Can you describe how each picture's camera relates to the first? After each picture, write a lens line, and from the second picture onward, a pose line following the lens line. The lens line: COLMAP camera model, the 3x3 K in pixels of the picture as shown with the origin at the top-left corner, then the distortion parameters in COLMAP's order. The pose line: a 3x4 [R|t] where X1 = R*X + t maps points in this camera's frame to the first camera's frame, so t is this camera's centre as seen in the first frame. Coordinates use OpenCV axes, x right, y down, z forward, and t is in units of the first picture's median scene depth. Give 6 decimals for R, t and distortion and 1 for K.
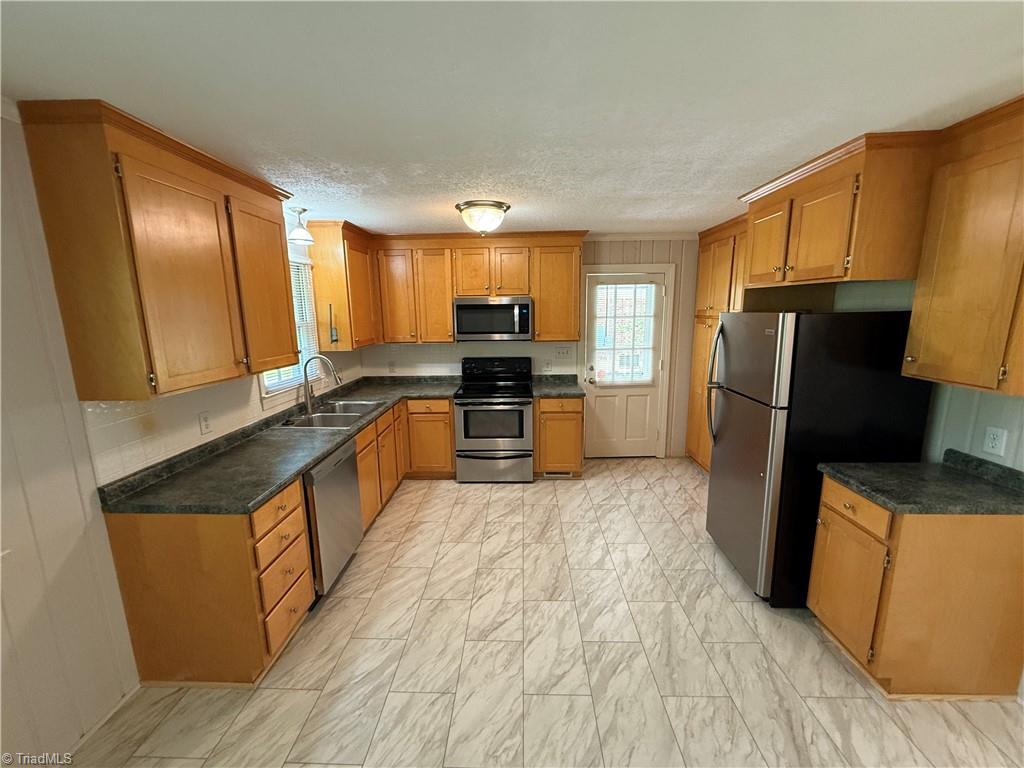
lens RADIAL K [[410.2, 0, 511.5], [0, 410.2, 383.4], [0, 0, 1]] dist [0.000063, 0.000161]
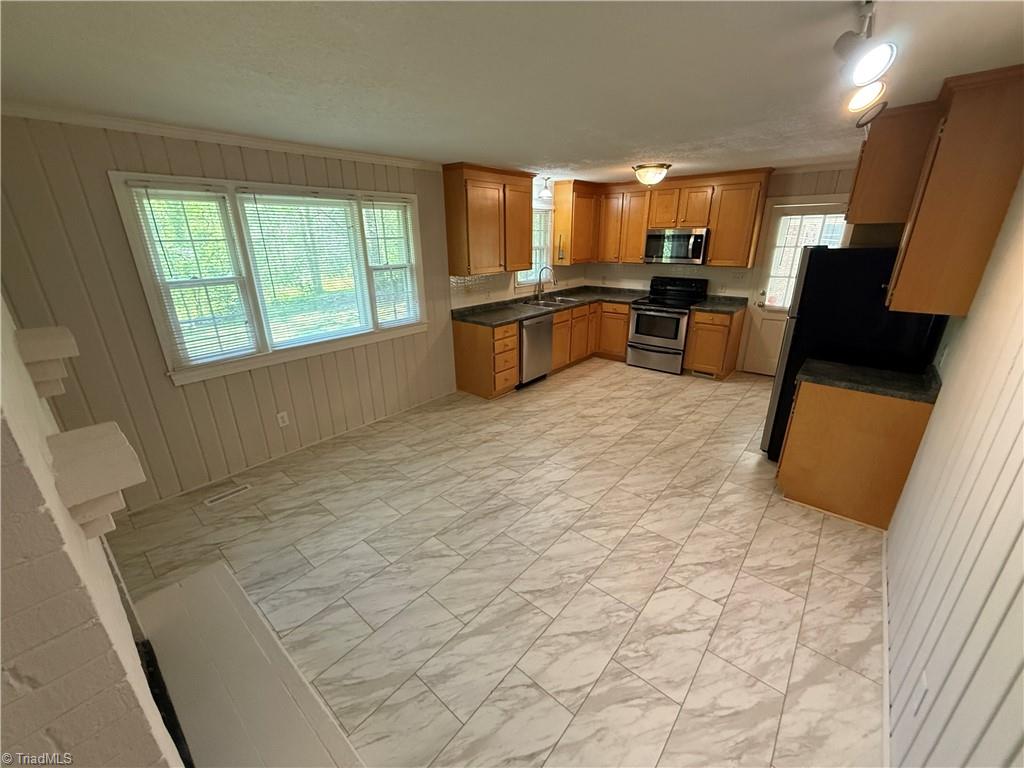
lens RADIAL K [[410.2, 0, 510.6], [0, 410.2, 384.5], [0, 0, 1]] dist [0.000063, 0.000161]
pose [[0.779410, 0.218357, -0.587231, 0.521130], [-0.111008, 0.970600, 0.213573, 0.060408], [0.616602, -0.101274, 0.780734, -0.482184]]
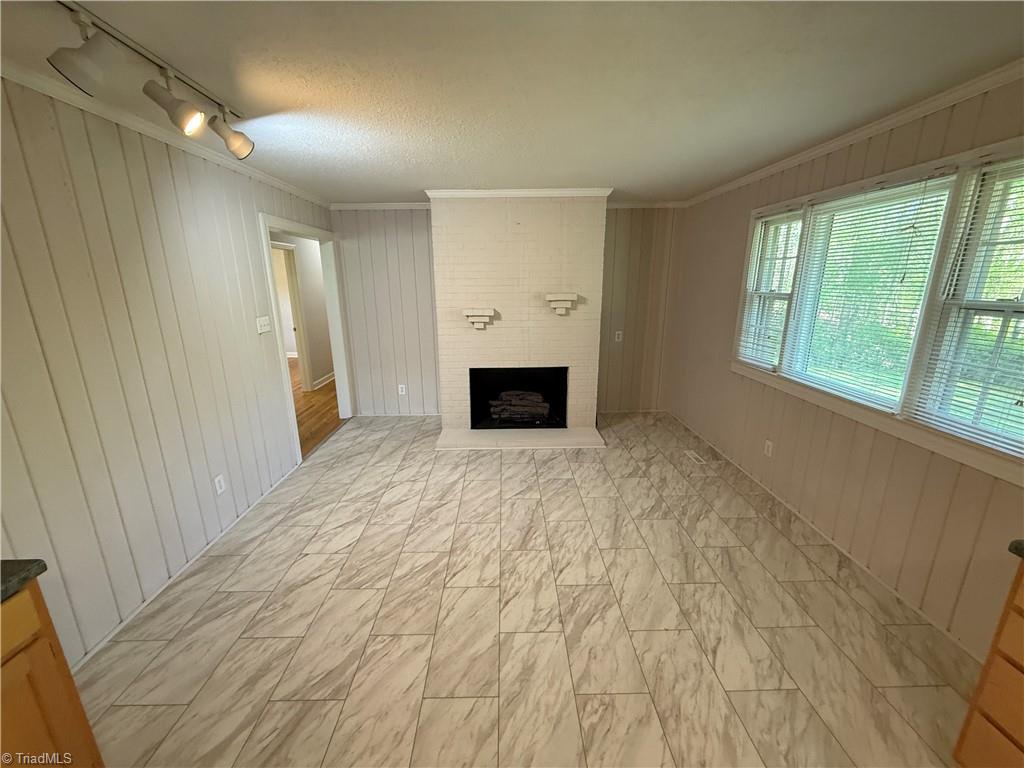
lens RADIAL K [[410.2, 0, 509.7], [0, 410.2, 383.4], [0, 0, 1]] dist [0.000063, 0.000161]
pose [[-0.998838, 0.031046, -0.036849, 0.102167], [0.012821, 0.908430, 0.417841, -0.119287], [0.046447, 0.416884, -0.907772, 0.779545]]
